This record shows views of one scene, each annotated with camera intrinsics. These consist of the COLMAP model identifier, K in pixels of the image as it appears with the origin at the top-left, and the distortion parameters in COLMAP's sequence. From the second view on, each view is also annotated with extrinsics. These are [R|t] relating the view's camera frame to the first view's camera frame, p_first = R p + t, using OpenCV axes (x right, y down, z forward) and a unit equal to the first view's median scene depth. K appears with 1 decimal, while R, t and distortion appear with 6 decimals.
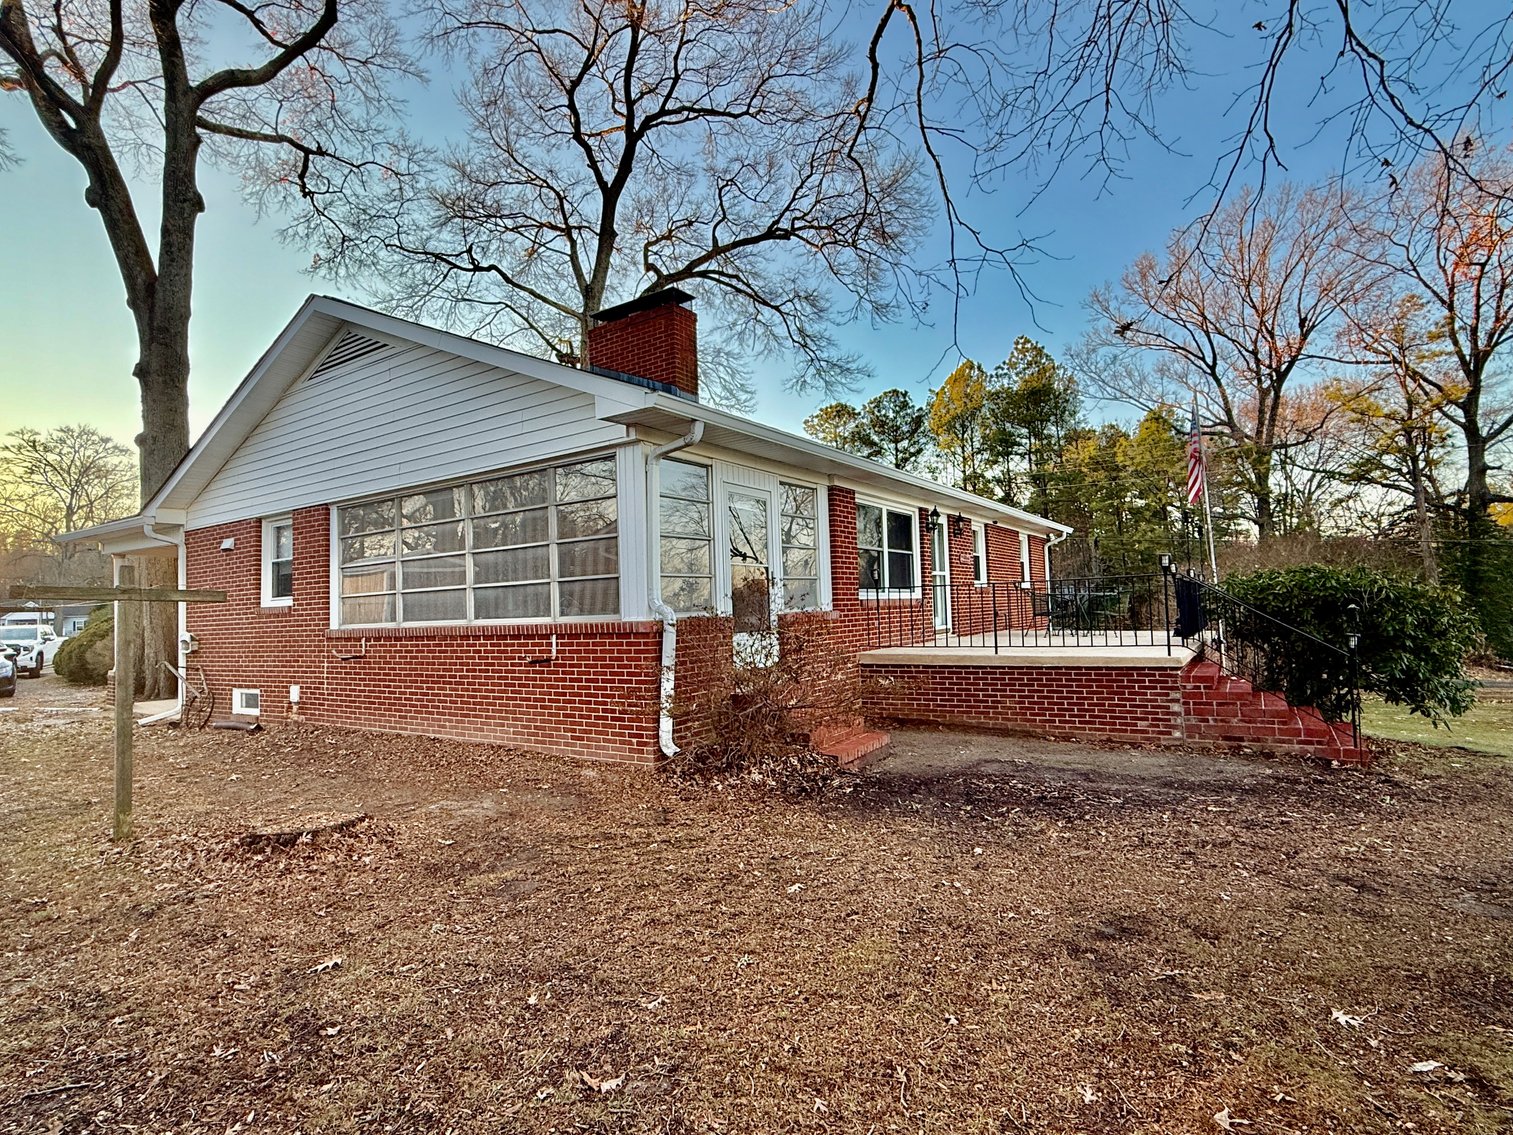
lens RADIAL K [[747.8, 0, 761.5], [0, 747.8, 571.4], [0, 0, 1]] dist [-0.000339, 0.000626]
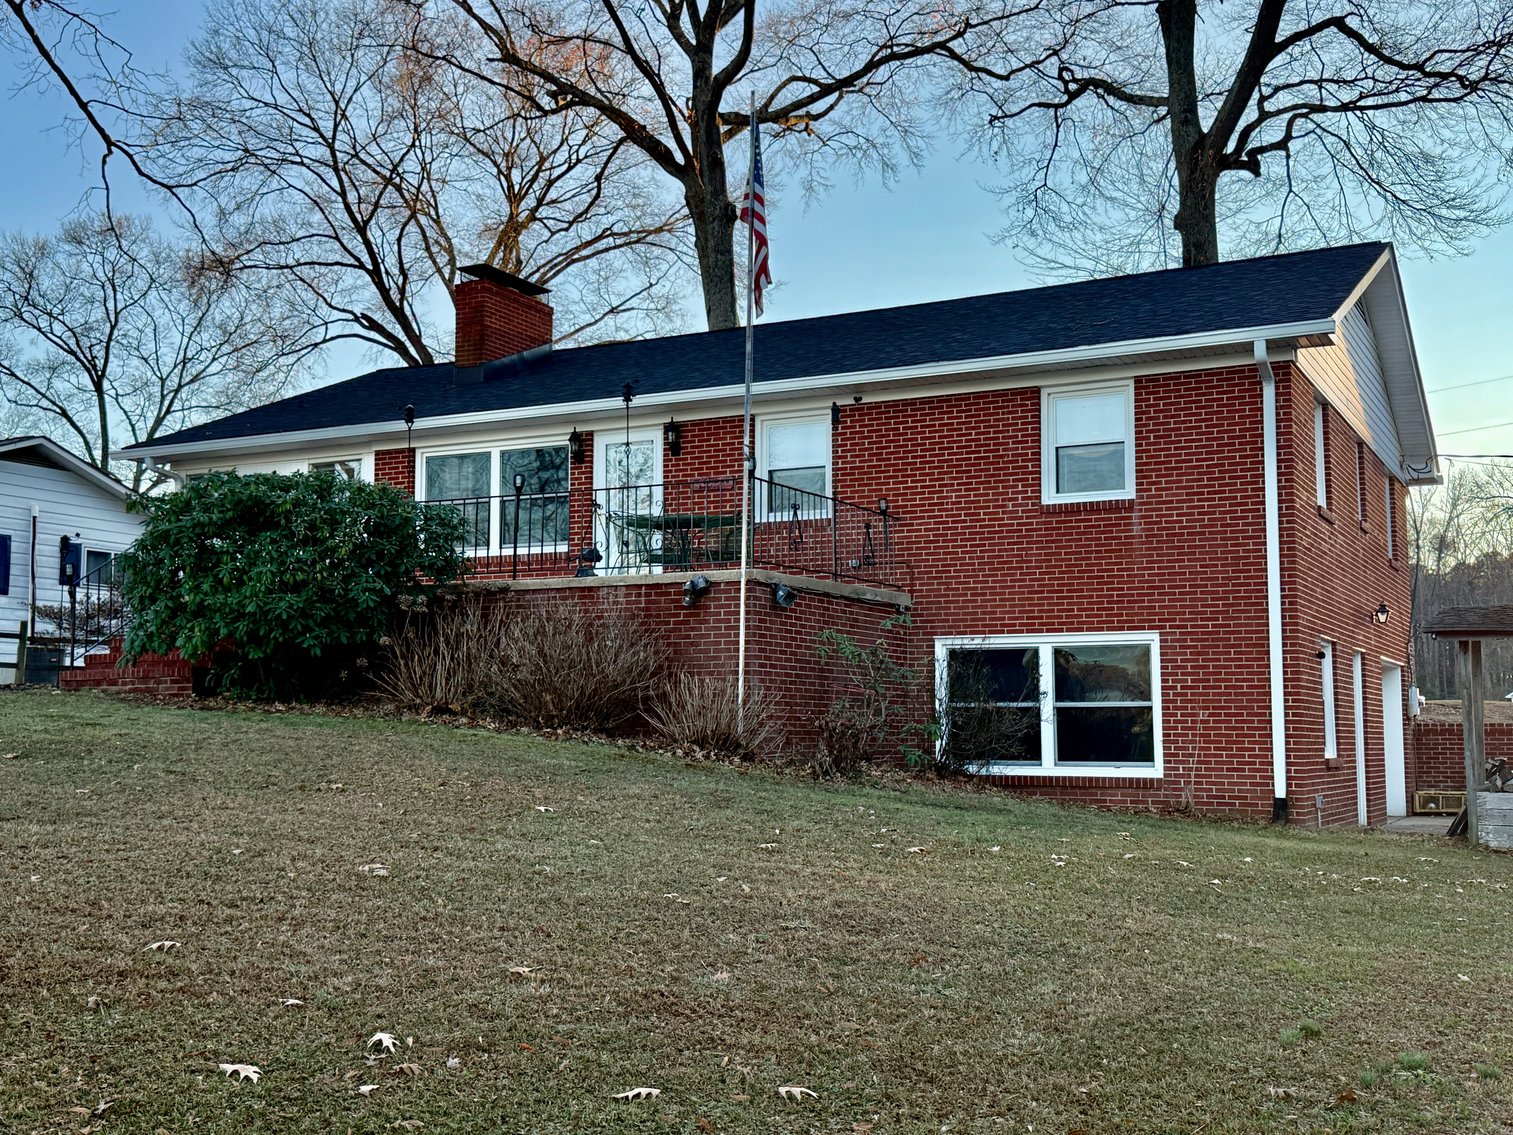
lens RADIAL K [[1720.2, 0, 756.5], [0, 1720.2, 567.5], [0, 0, 1]] dist [0.044387, -0.005627]
pose [[0.103066, -0.064896, -0.992555, 0.533100], [0.042468, 0.997247, -0.060792, 0.044923], [0.993768, -0.035886, 0.105538, 0.271882]]
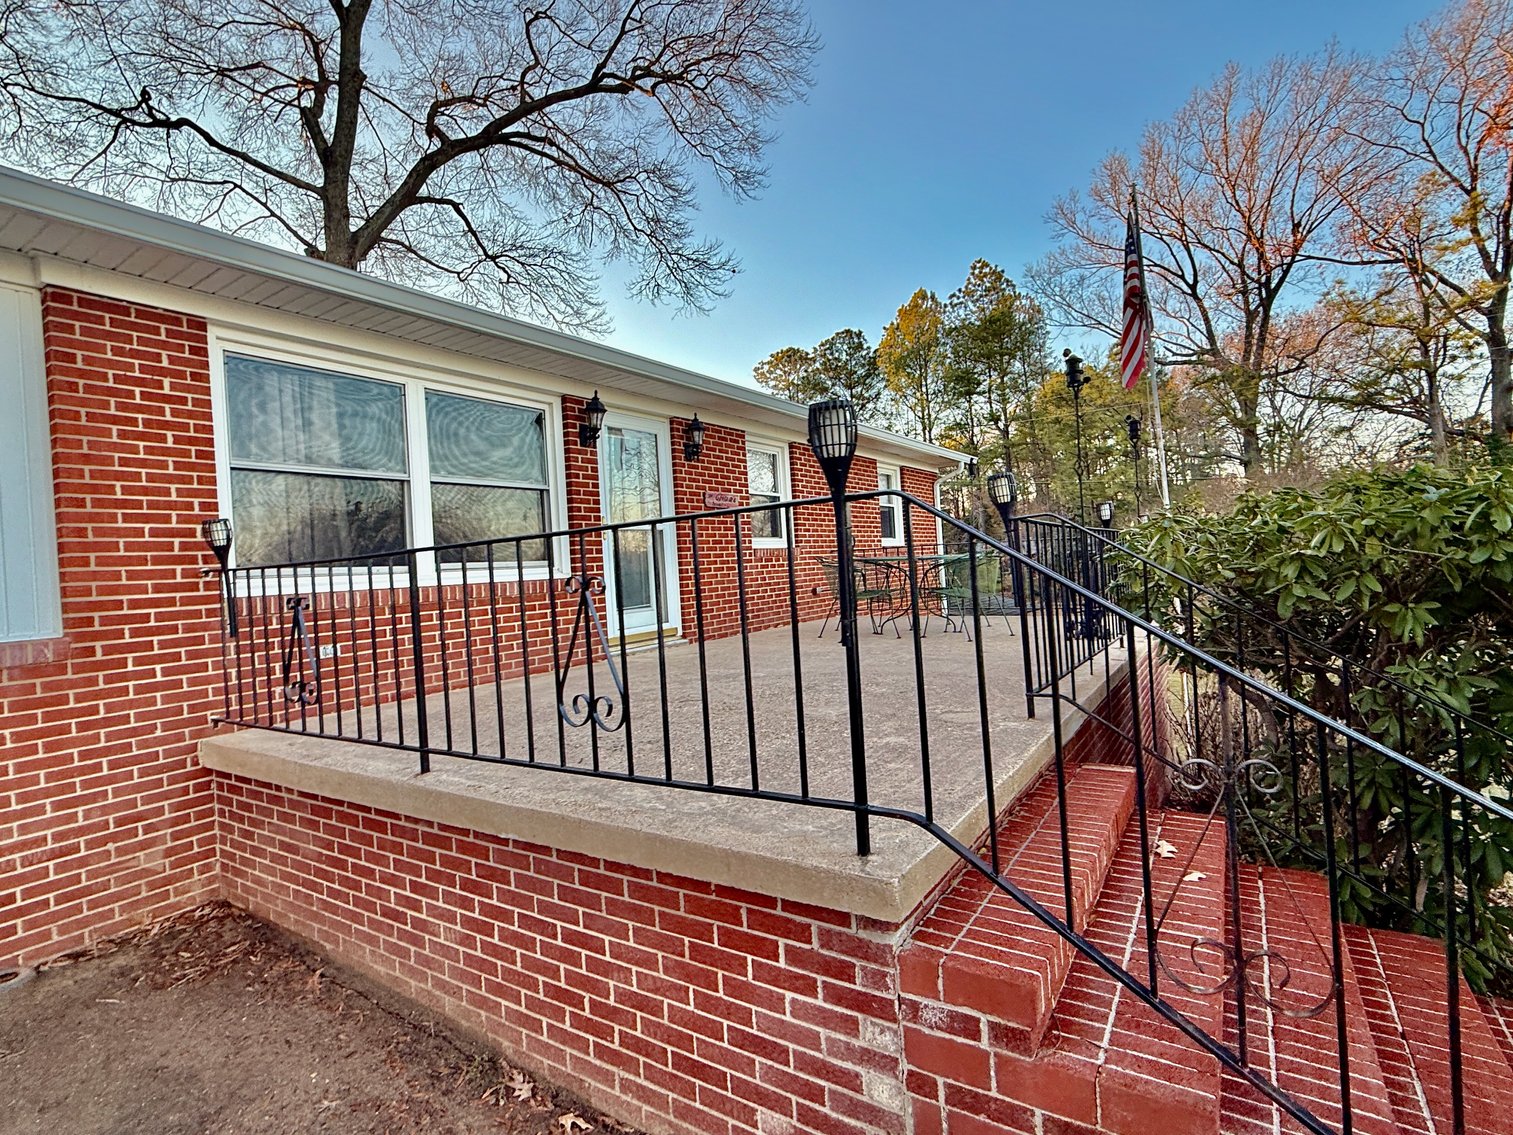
lens RADIAL K [[728.9, 0, 756.5], [0, 728.9, 567.5], [0, 0, 1]] dist [-0.002982, -0.000220]
pose [[0.999594, -0.028179, -0.004150, 0.092618], [0.028347, 0.998432, 0.048268, 0.002500], [0.002783, -0.048366, 0.998826, 0.140271]]
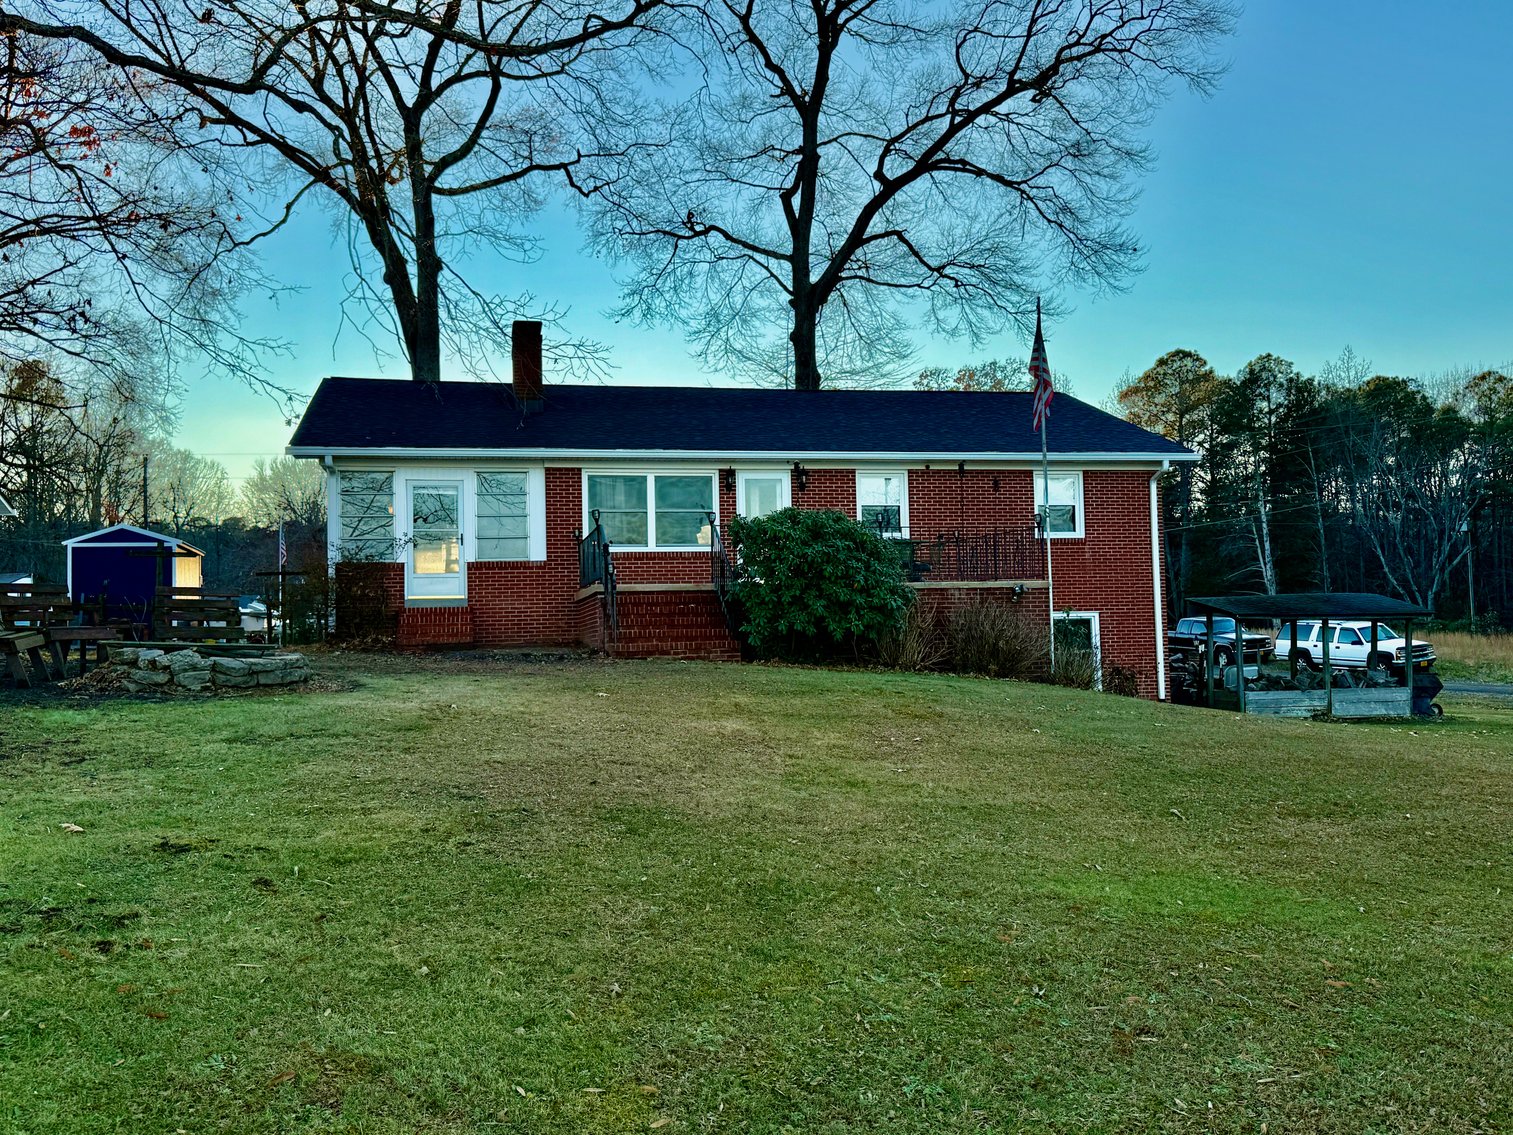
lens RADIAL K [[1313.4, 0, 756.5], [0, 1313.4, 567.5], [0, 0, 1]] dist [0.077750, 0.000240]
pose [[0.713099, -0.020371, -0.700767, 0.436126], [0.031029, 0.999515, 0.002519, 0.015233], [0.700376, -0.023541, 0.713385, -0.092285]]
